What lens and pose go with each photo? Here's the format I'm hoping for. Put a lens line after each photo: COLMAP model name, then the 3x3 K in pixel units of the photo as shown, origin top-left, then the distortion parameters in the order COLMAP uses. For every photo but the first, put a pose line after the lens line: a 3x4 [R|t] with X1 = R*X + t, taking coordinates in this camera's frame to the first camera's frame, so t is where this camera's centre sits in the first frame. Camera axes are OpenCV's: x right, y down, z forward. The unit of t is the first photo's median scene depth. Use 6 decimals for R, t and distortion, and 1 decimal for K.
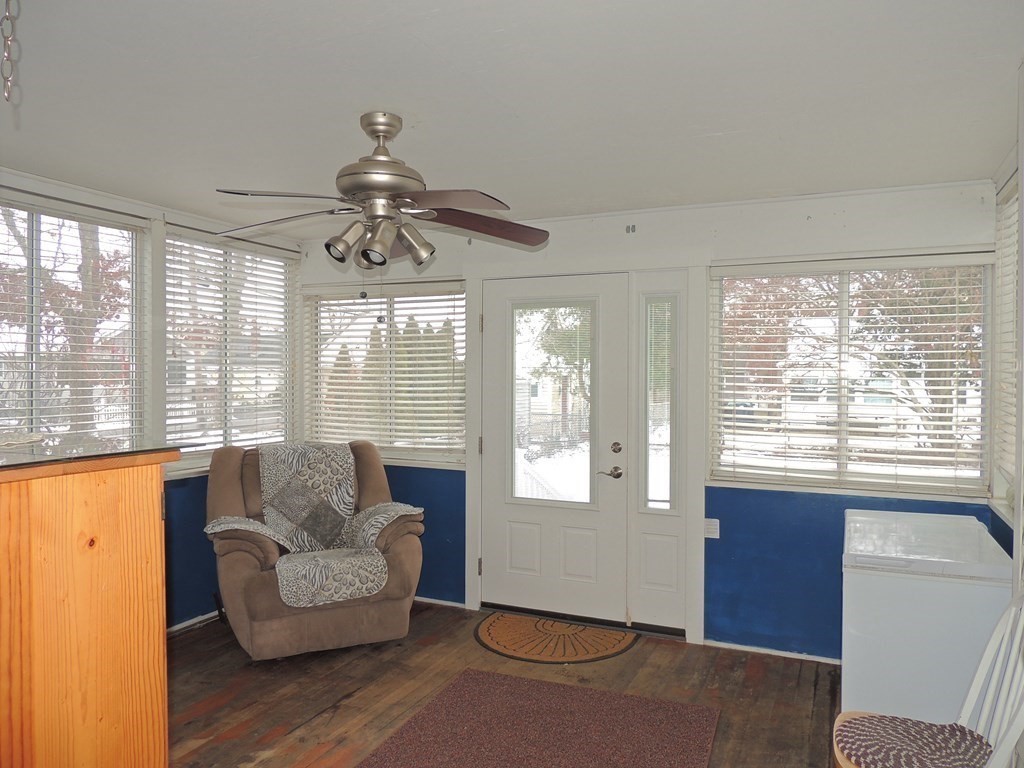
lens RADIAL K [[725.6, 0, 512.0], [0, 725.6, 384.0], [0, 0, 1]] dist [-0.008931, 0.000292]
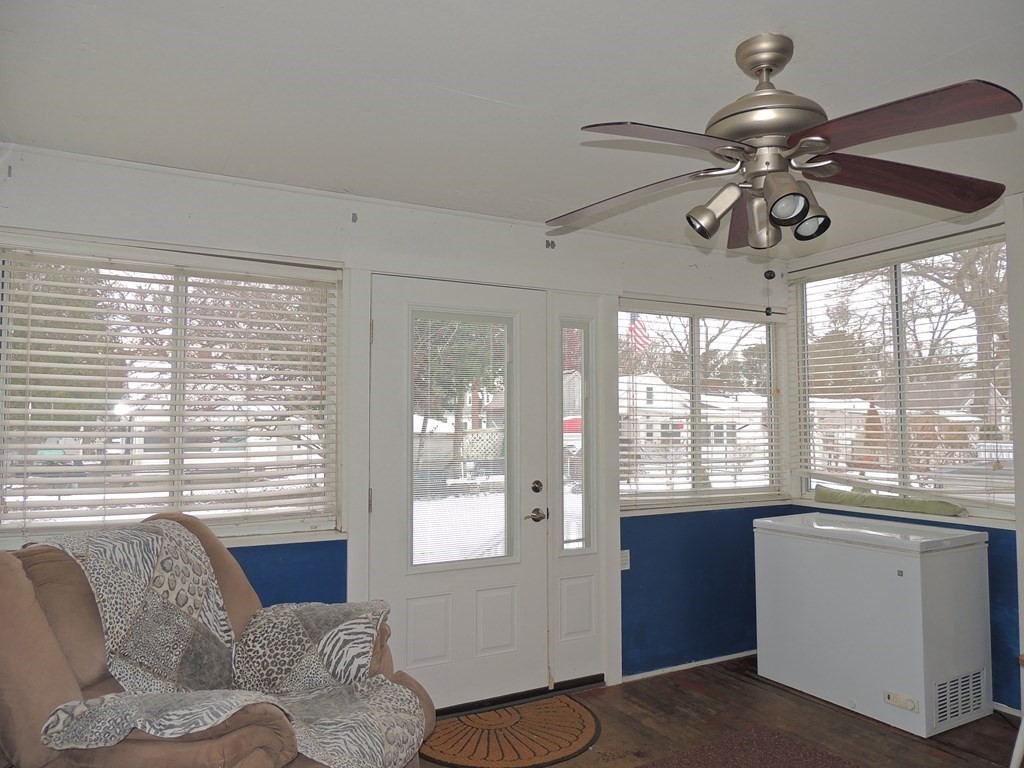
lens RADIAL K [[742.4, 0, 512.0], [0, 742.4, 384.0], [0, 0, 1]] dist [-0.000433, -0.003320]
pose [[0.592369, 0.037713, 0.804783, -0.619491], [0.011243, 0.998420, -0.055063, 0.013021], [-0.805588, 0.041666, 0.591009, 0.500285]]
